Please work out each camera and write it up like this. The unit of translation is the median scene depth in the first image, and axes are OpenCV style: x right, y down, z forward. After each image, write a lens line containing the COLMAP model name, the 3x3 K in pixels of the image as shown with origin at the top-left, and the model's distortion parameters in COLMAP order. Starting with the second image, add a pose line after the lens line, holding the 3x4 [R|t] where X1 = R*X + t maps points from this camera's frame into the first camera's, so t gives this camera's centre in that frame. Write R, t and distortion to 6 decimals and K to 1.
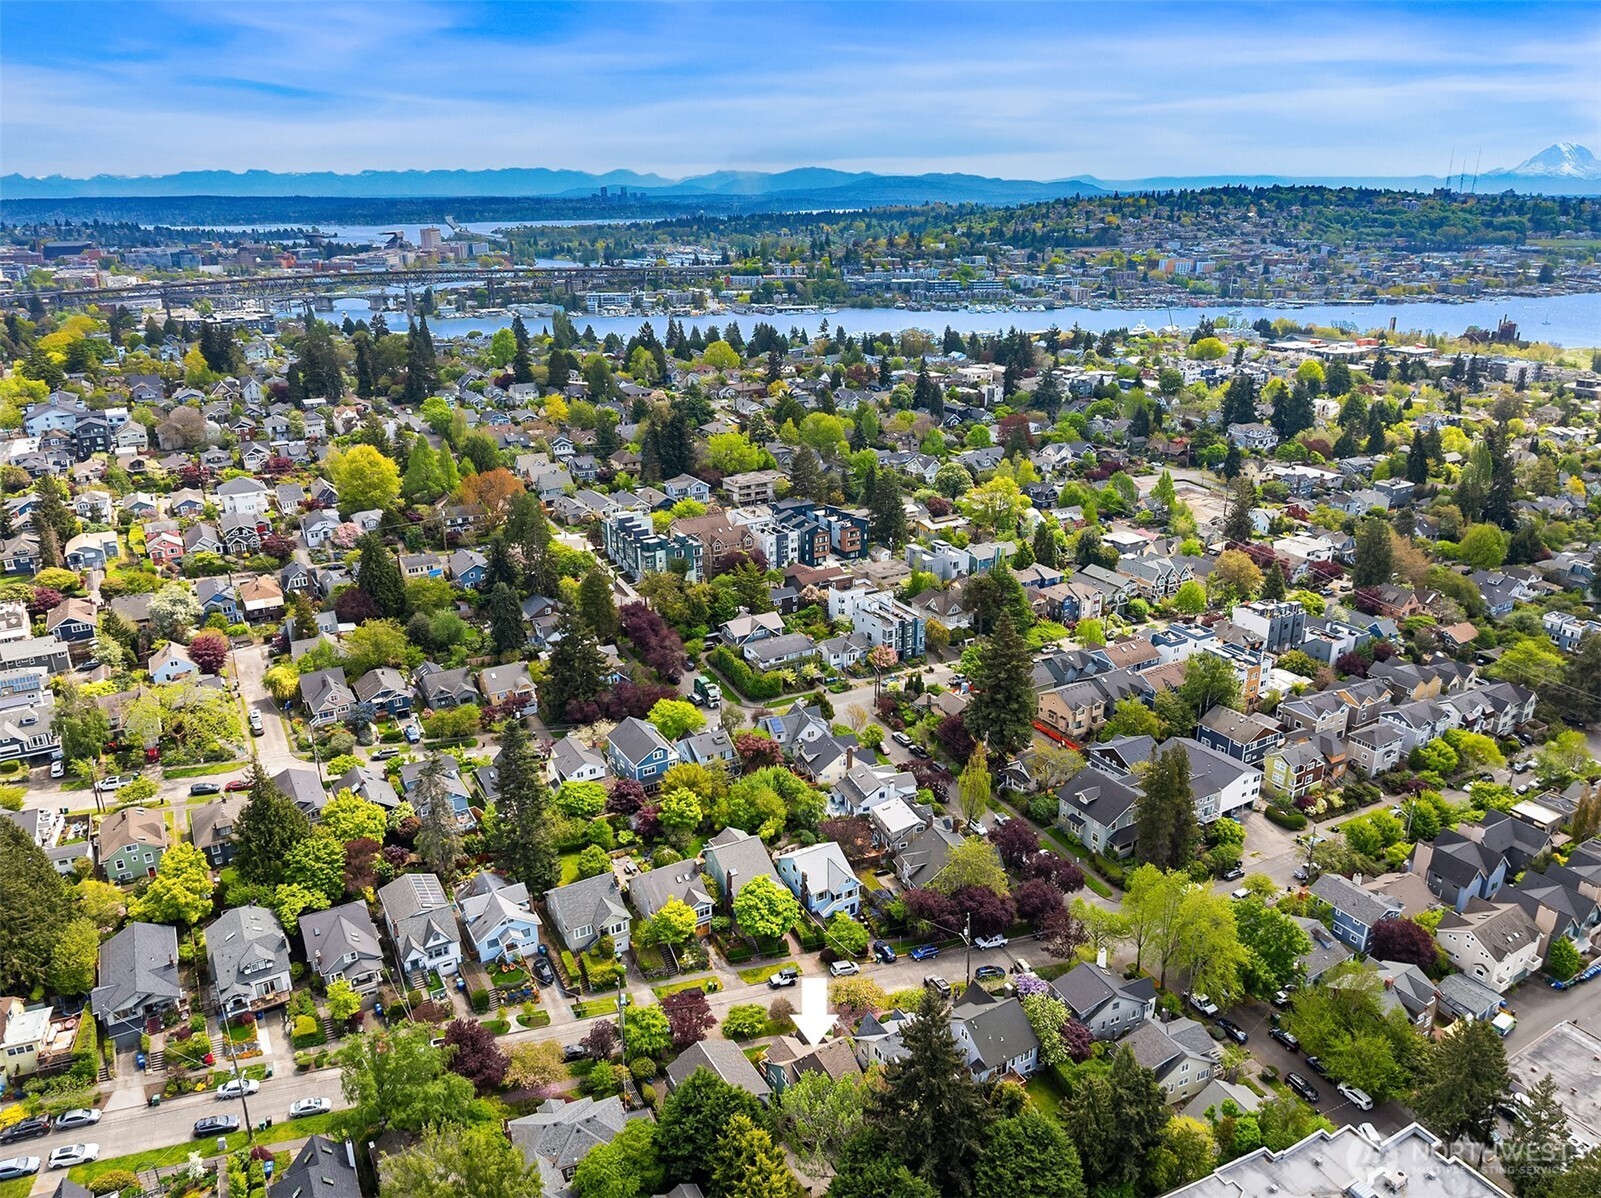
lens RADIAL K [[1123.0, 0, 800.5], [0, 1123.0, 599.0], [0, 0, 1]] dist [-0.028576, 0.000411]
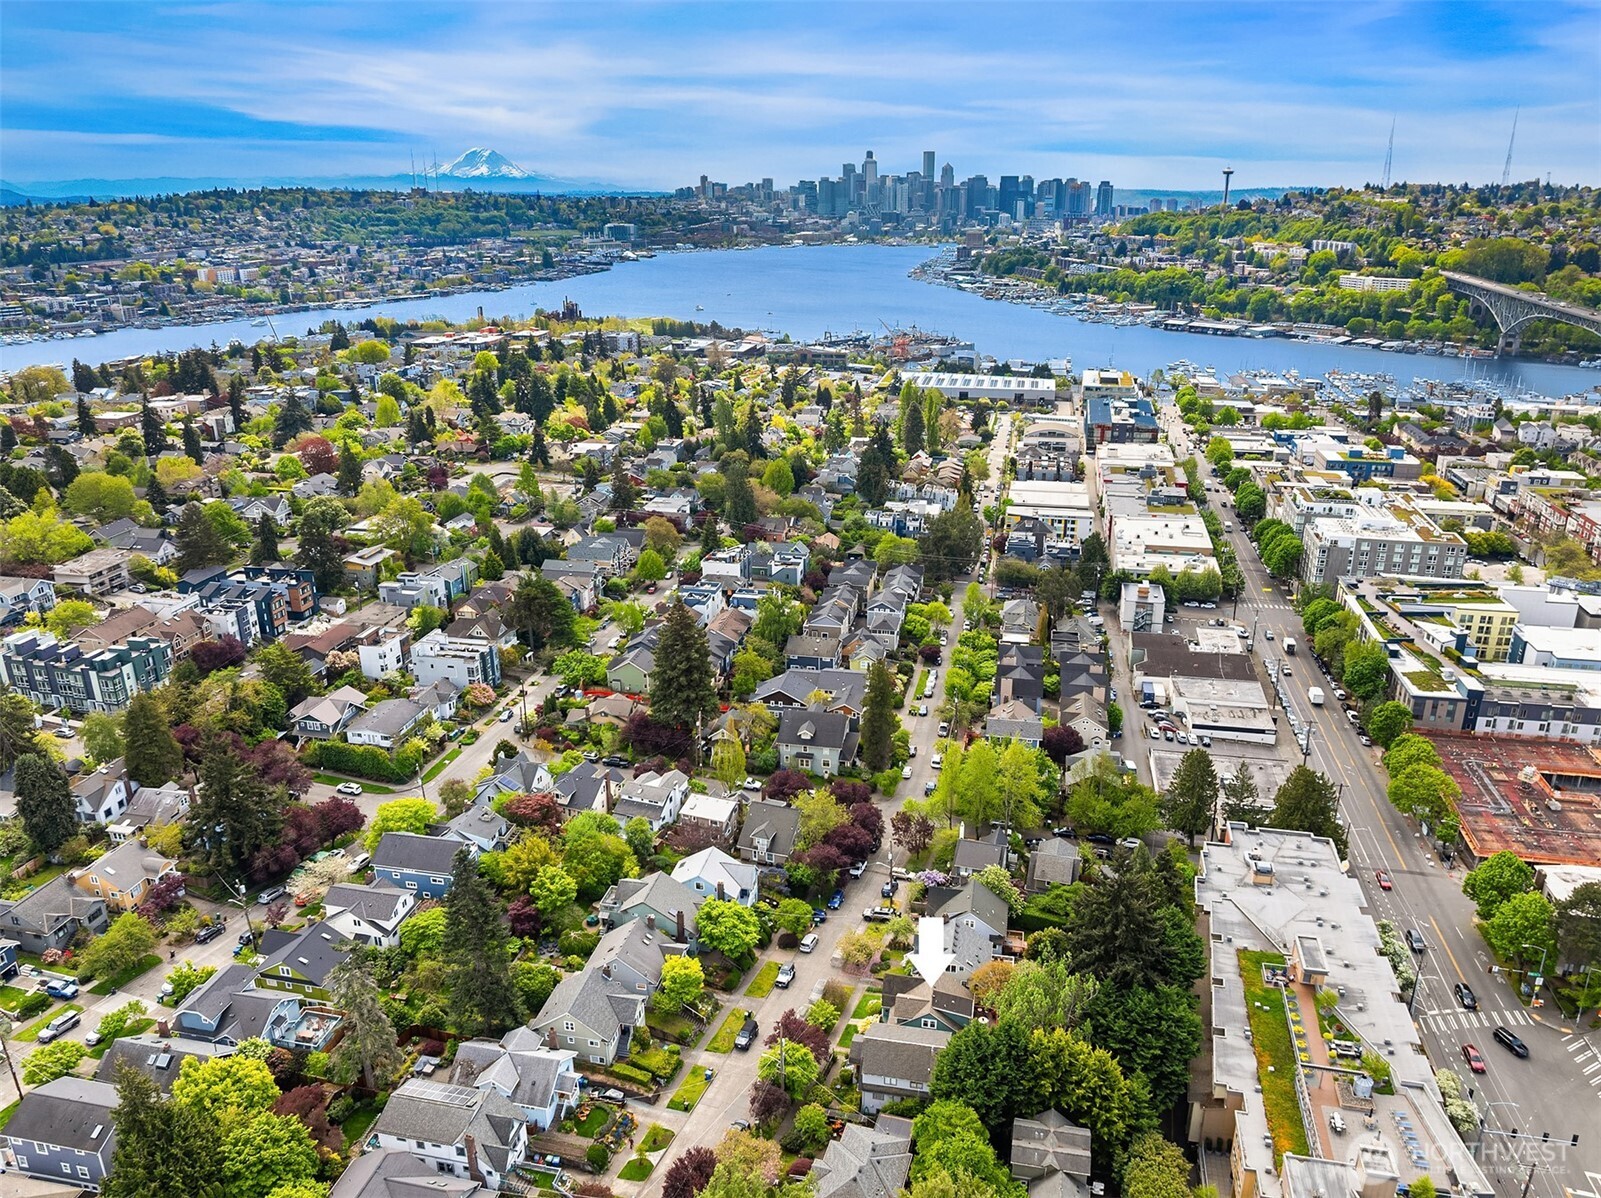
lens RADIAL K [[1123.0, 0, 800.5], [0, 1123.0, 599.0], [0, 0, 1]] dist [-0.028576, 0.000411]
pose [[0.673349, -0.254834, 0.694018, -0.306410], [0.255912, 0.961026, 0.104585, -0.044357], [-0.693621, 0.107185, 0.712321, 0.115856]]
